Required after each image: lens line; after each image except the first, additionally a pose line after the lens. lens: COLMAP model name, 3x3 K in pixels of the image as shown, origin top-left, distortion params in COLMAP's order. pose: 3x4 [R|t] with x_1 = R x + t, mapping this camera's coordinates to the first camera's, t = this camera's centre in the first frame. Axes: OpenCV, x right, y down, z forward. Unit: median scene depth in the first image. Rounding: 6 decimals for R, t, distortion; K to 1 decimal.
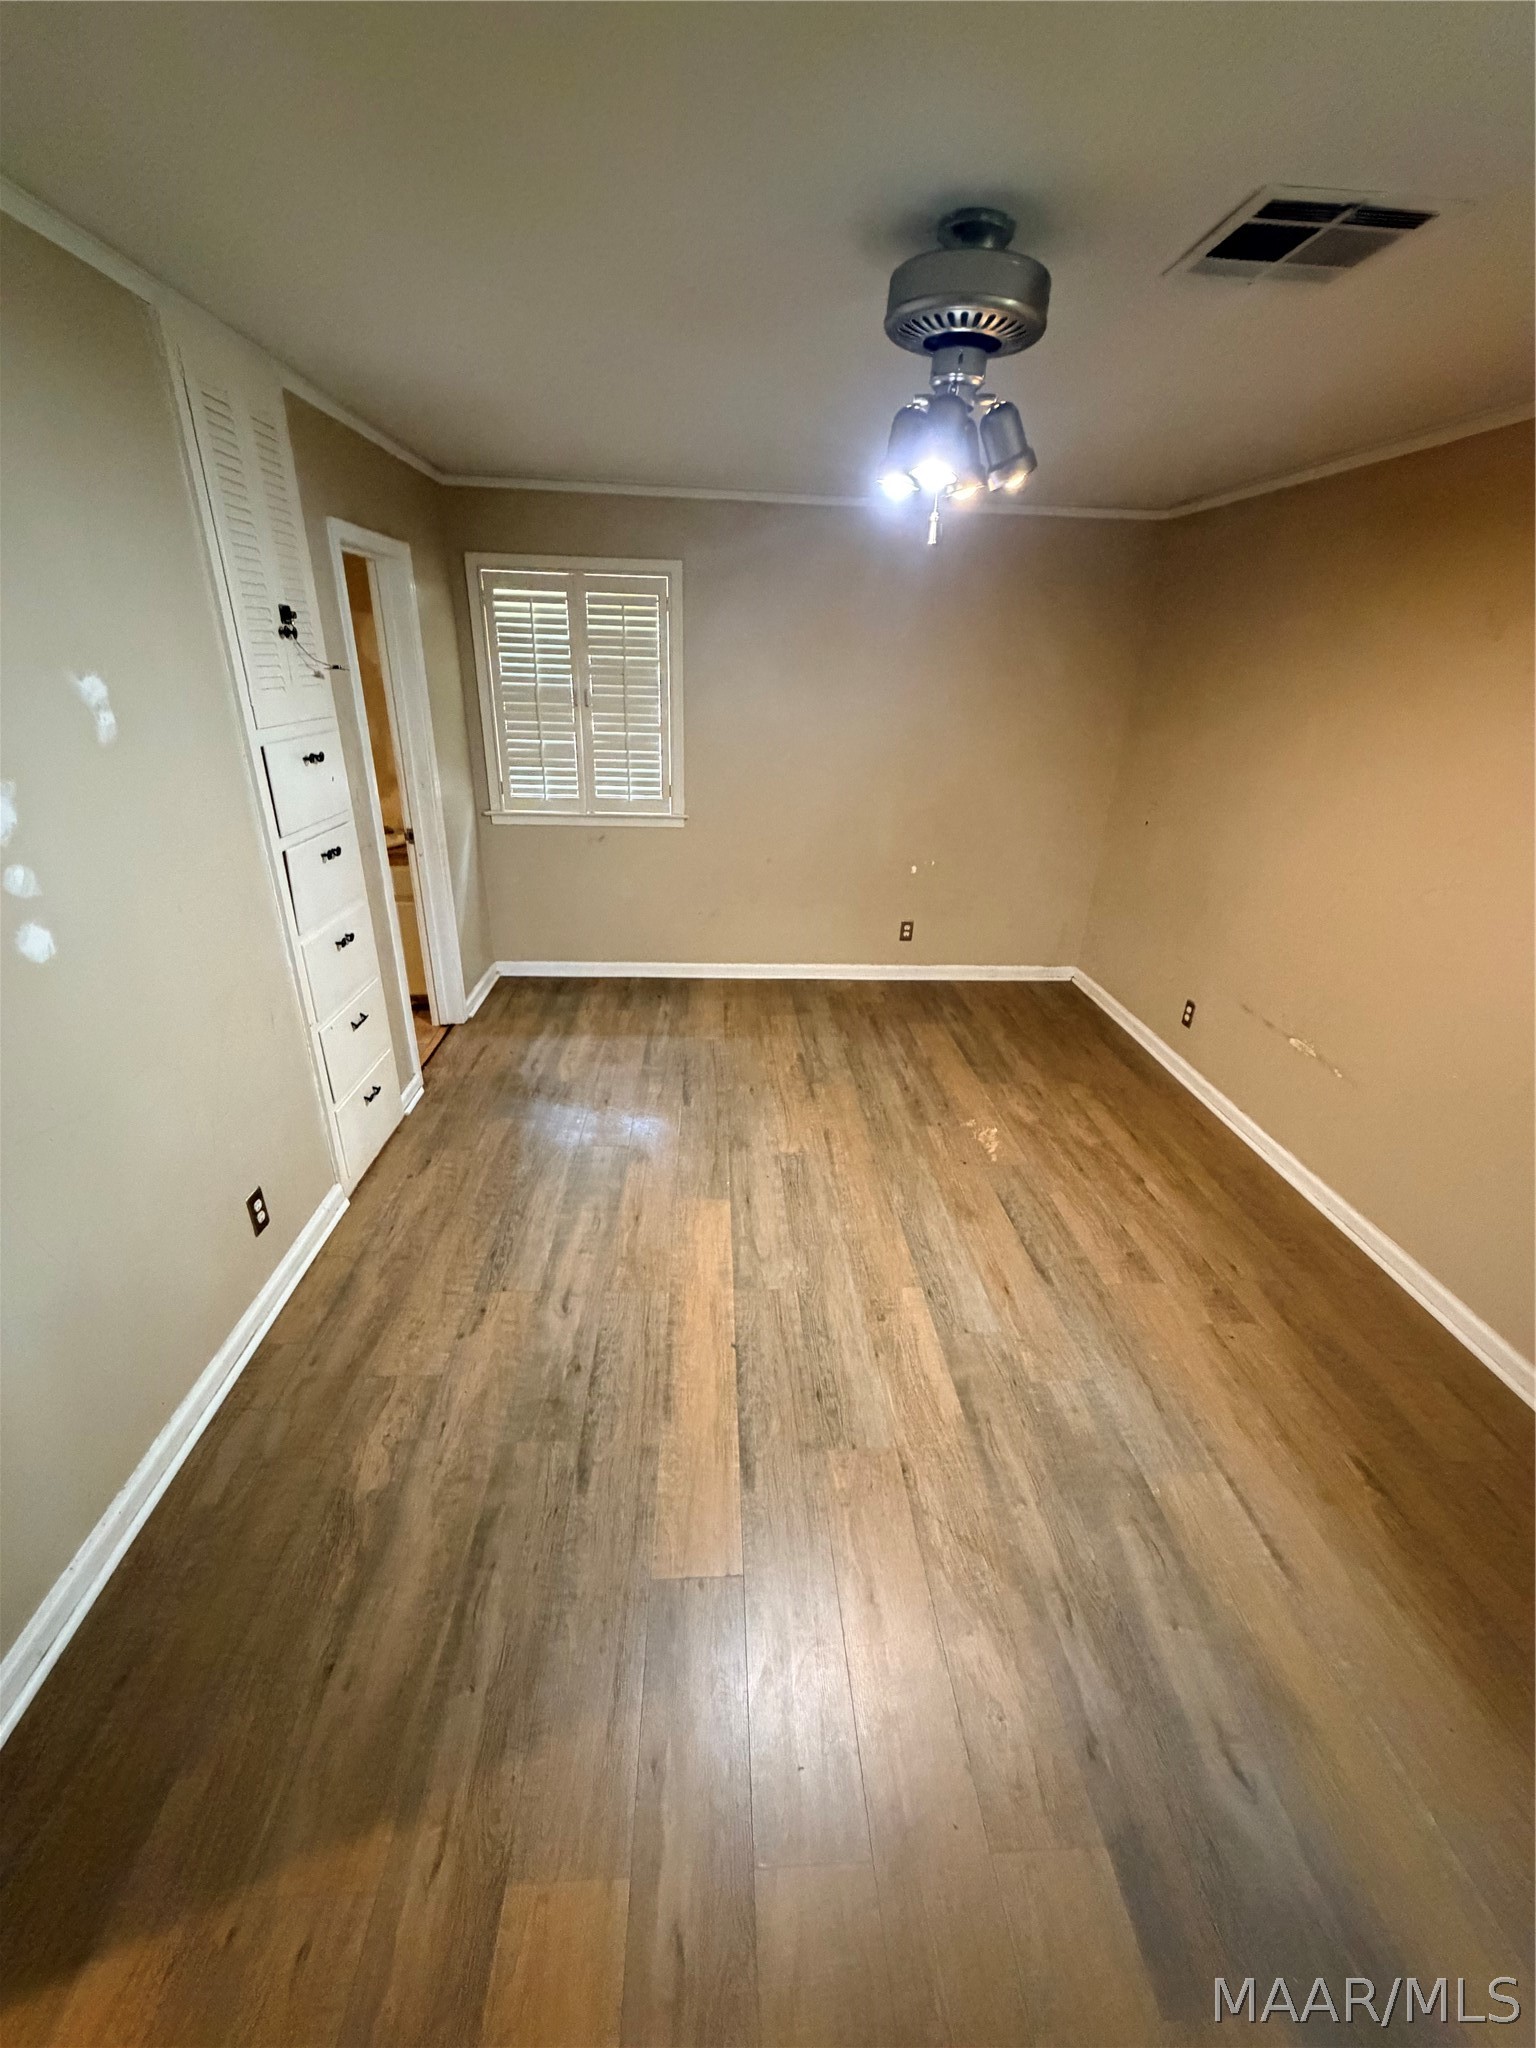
lens RADIAL K [[819.8, 0, 765.4], [0, 819.8, 1028.6], [0, 0, 1]] dist [-0.003654, 0.000159]
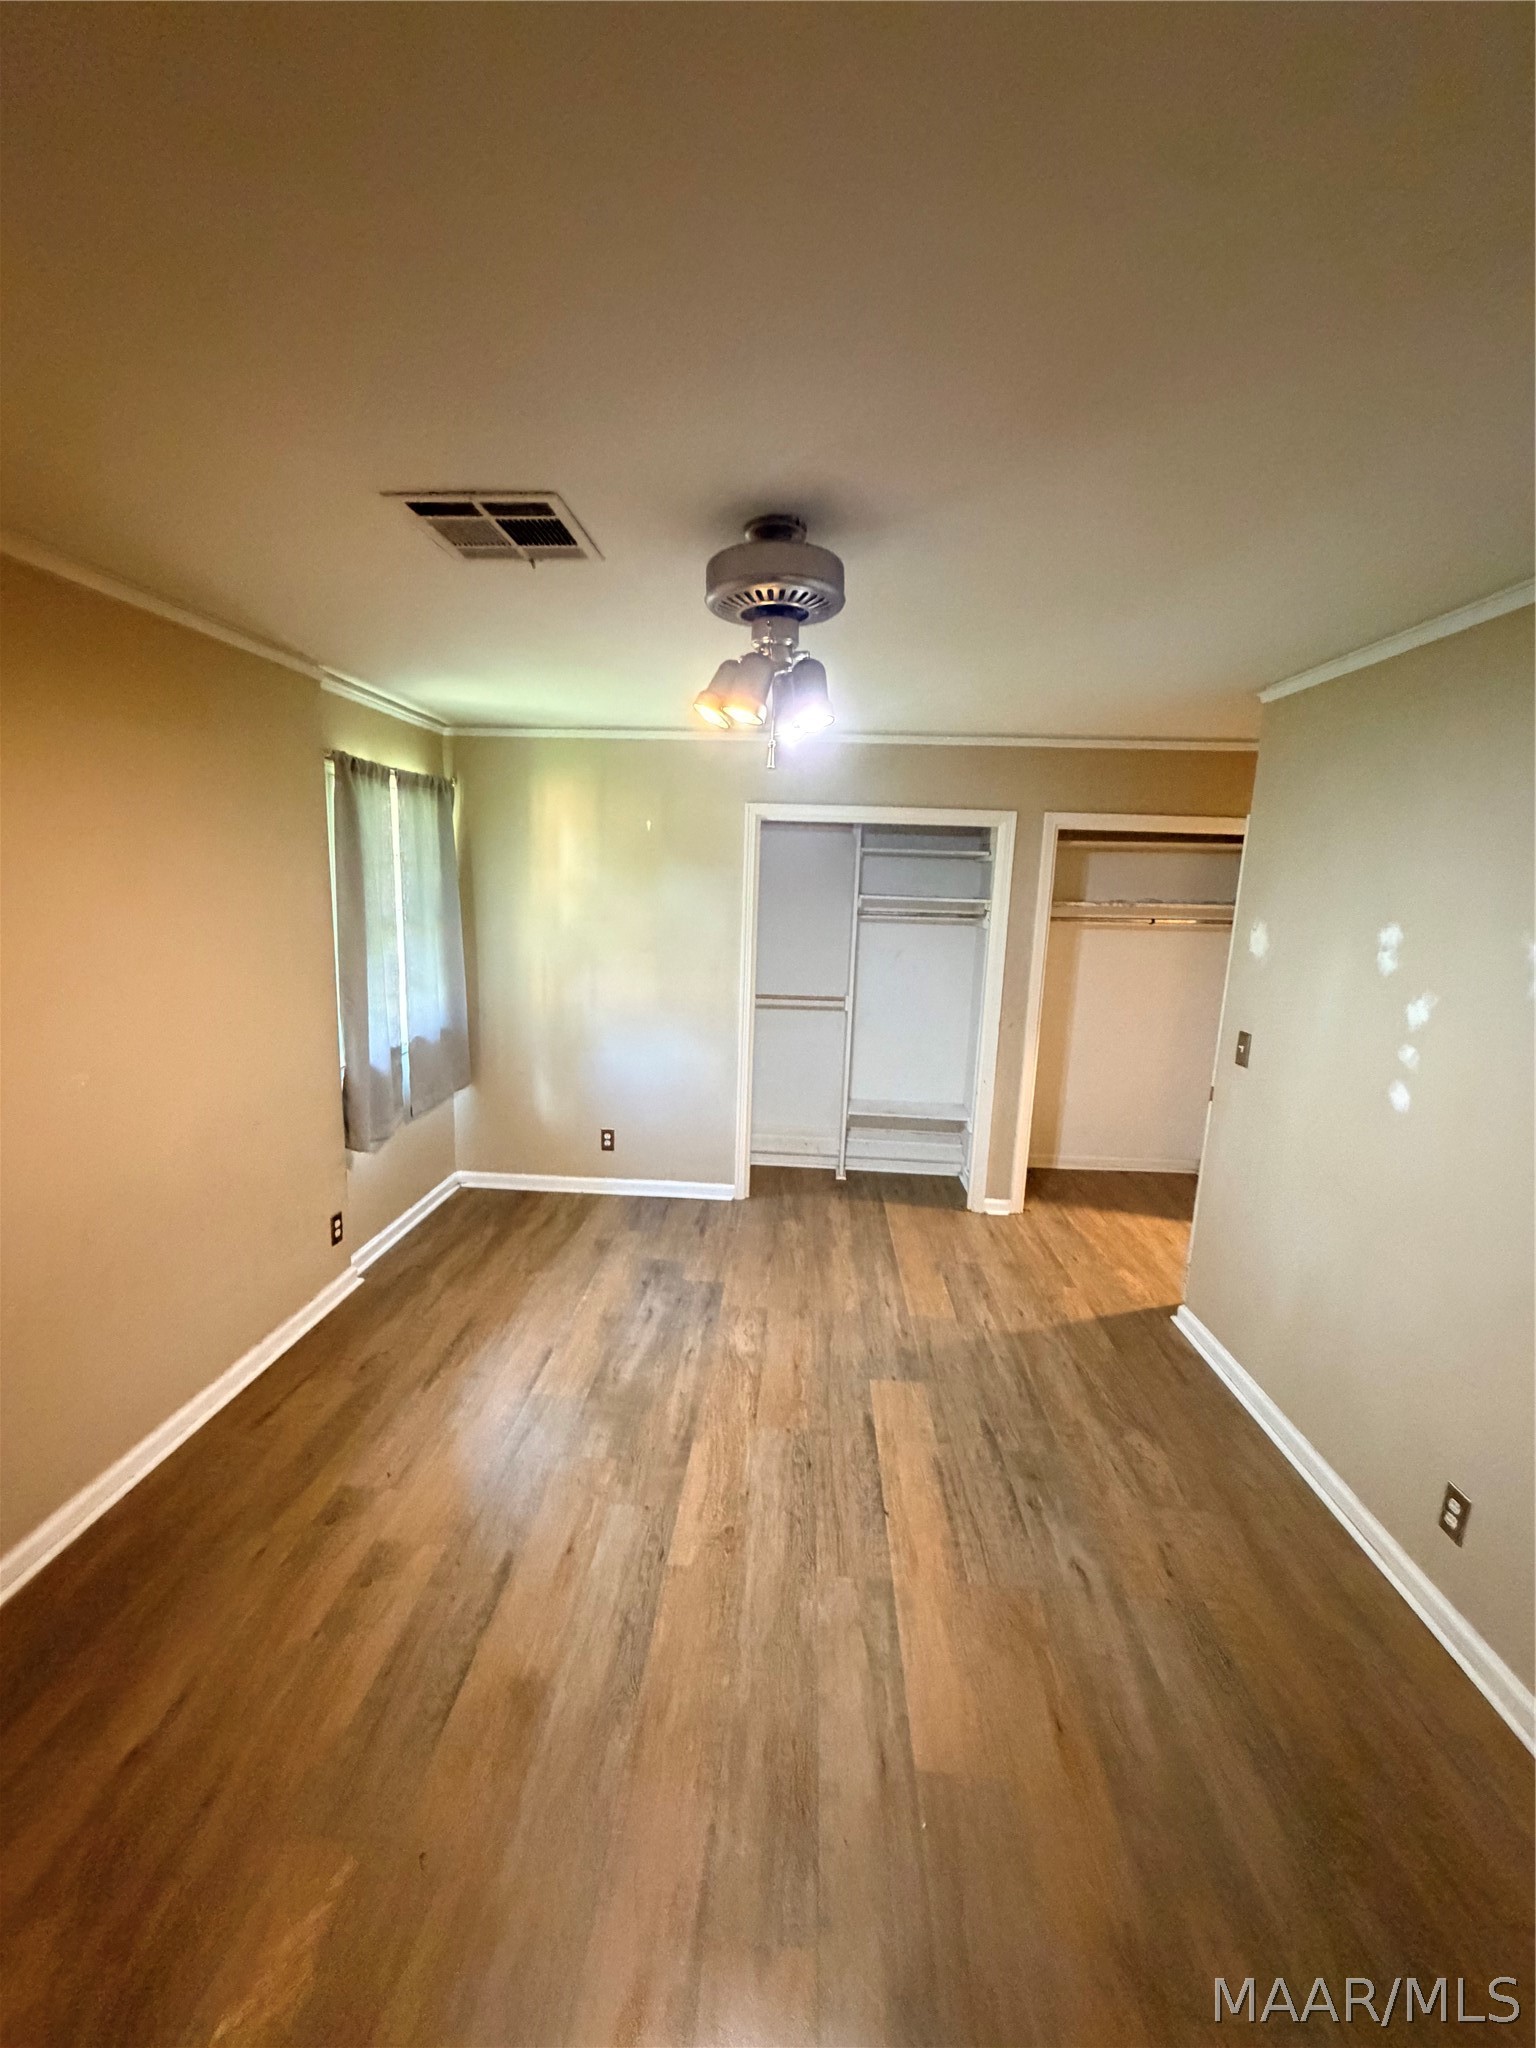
lens RADIAL K [[819.8, 0, 763.3], [0, 819.8, 1021.3], [0, 0, 1]] dist [-0.003654, 0.000159]
pose [[-0.990935, -0.086254, 0.102999, 0.034467], [-0.012414, 0.822183, 0.569087, -0.392375], [-0.133770, 0.562650, -0.815801, 0.861957]]
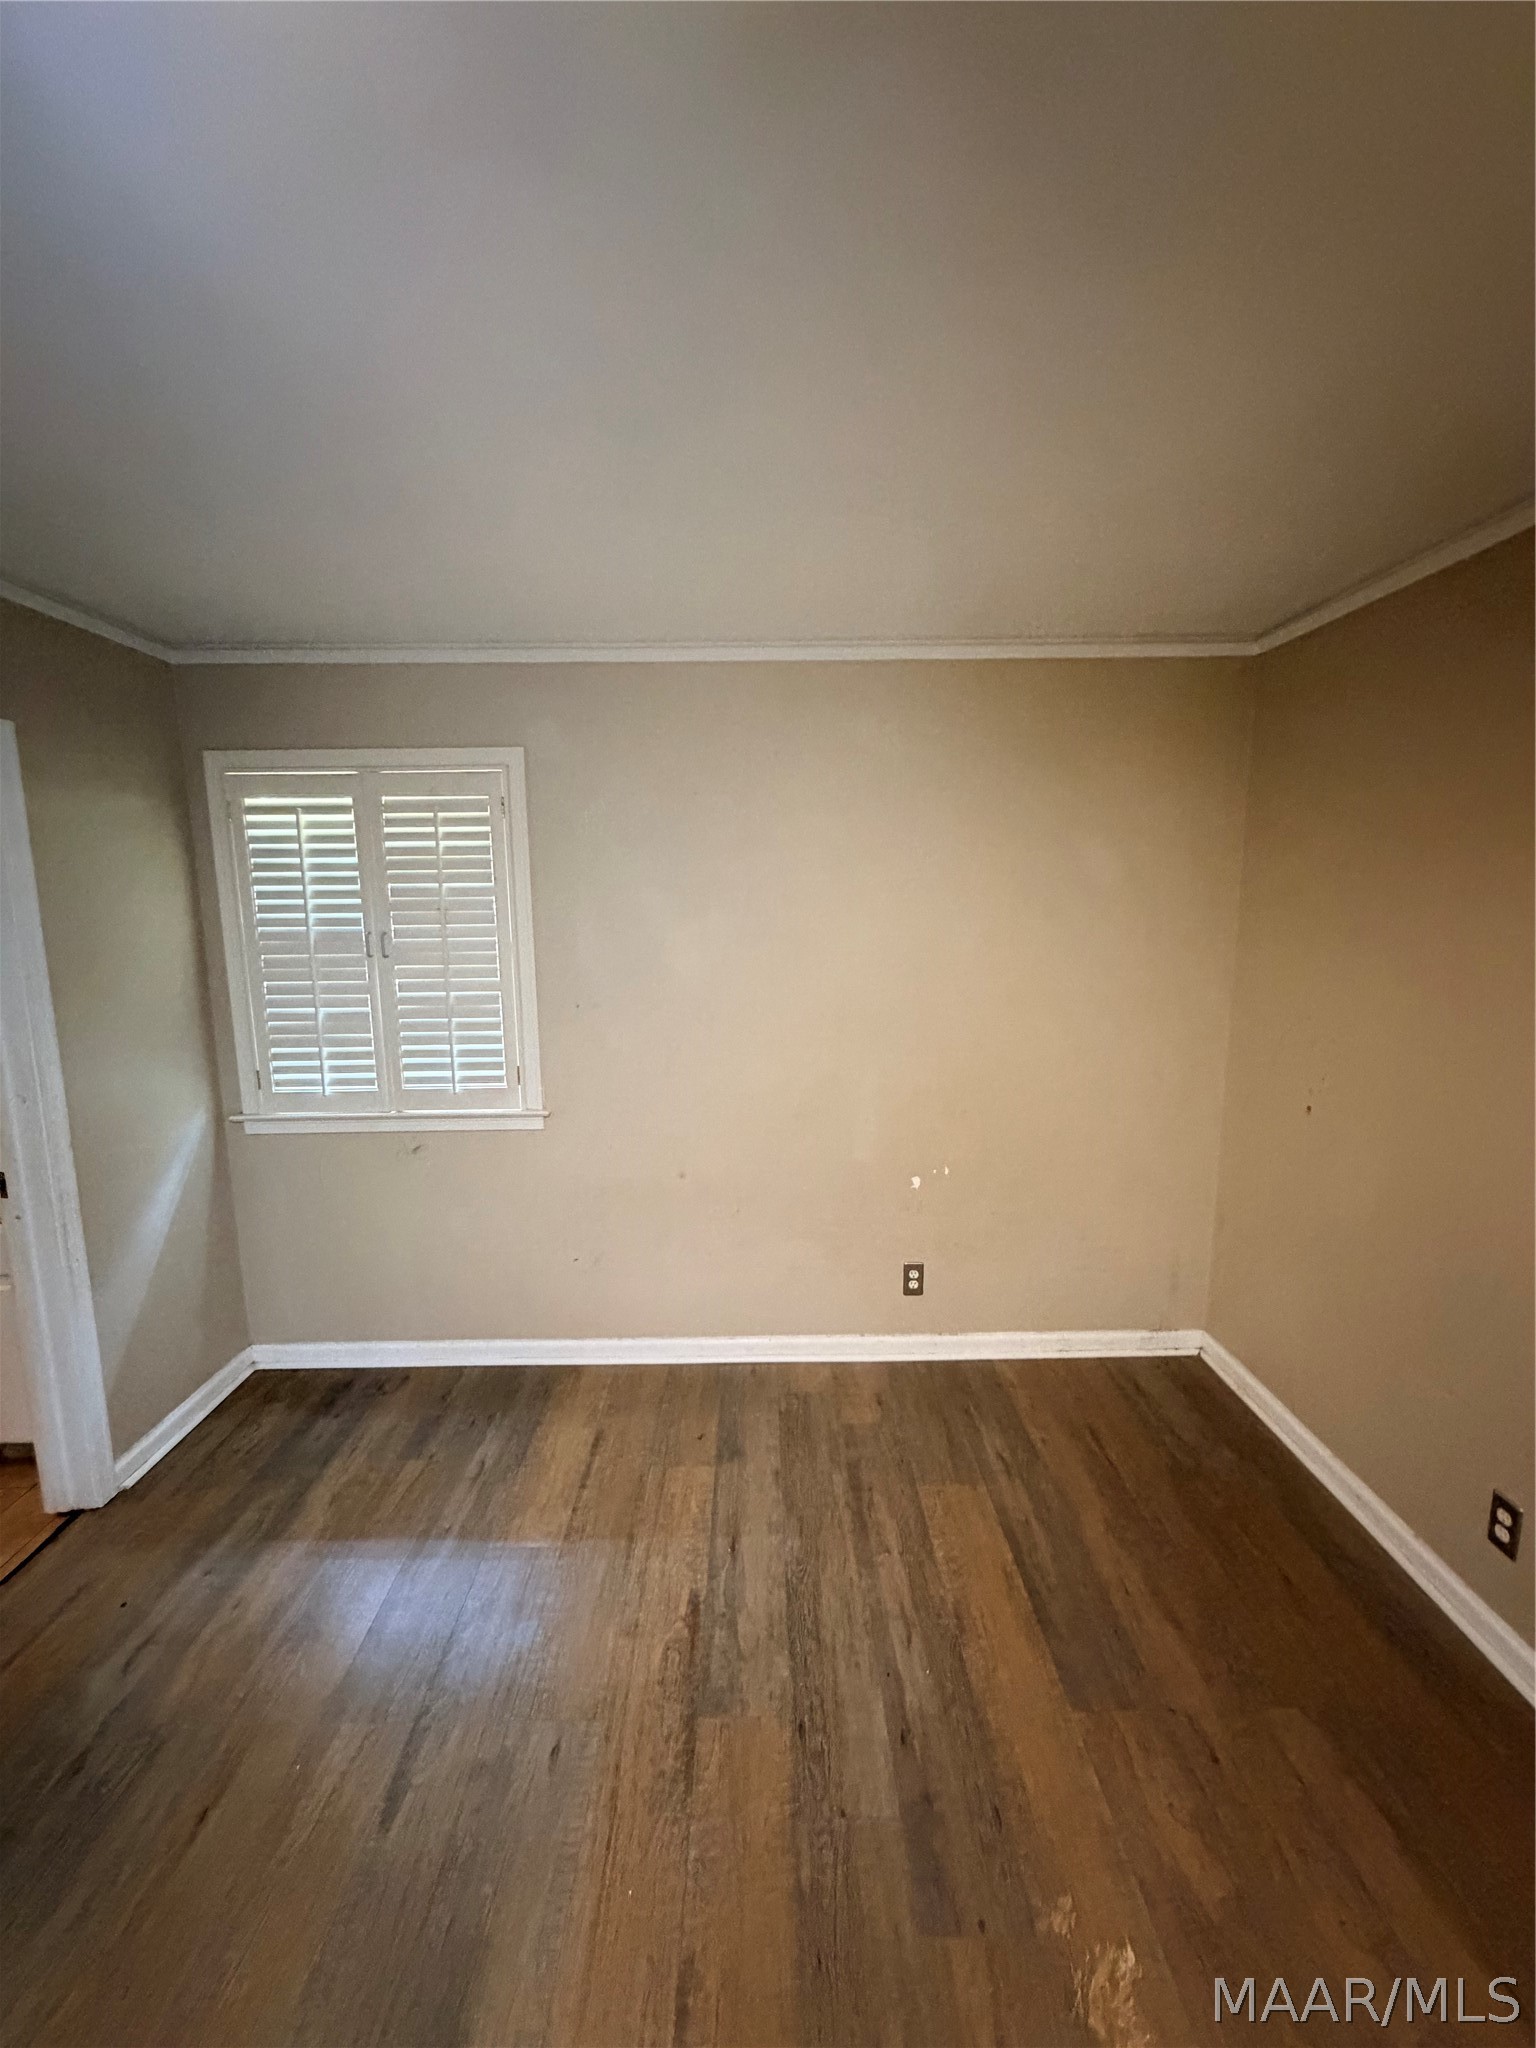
lens RADIAL K [[819.8, 0, 767.6], [0, 819.8, 1021.0], [0, 0, 1]] dist [-0.003654, 0.000159]
pose [[0.998038, -0.034009, -0.052567, 0.123033], [0.018361, 0.961678, -0.273566, -0.167596], [0.059857, 0.272064, 0.960416, 0.424590]]
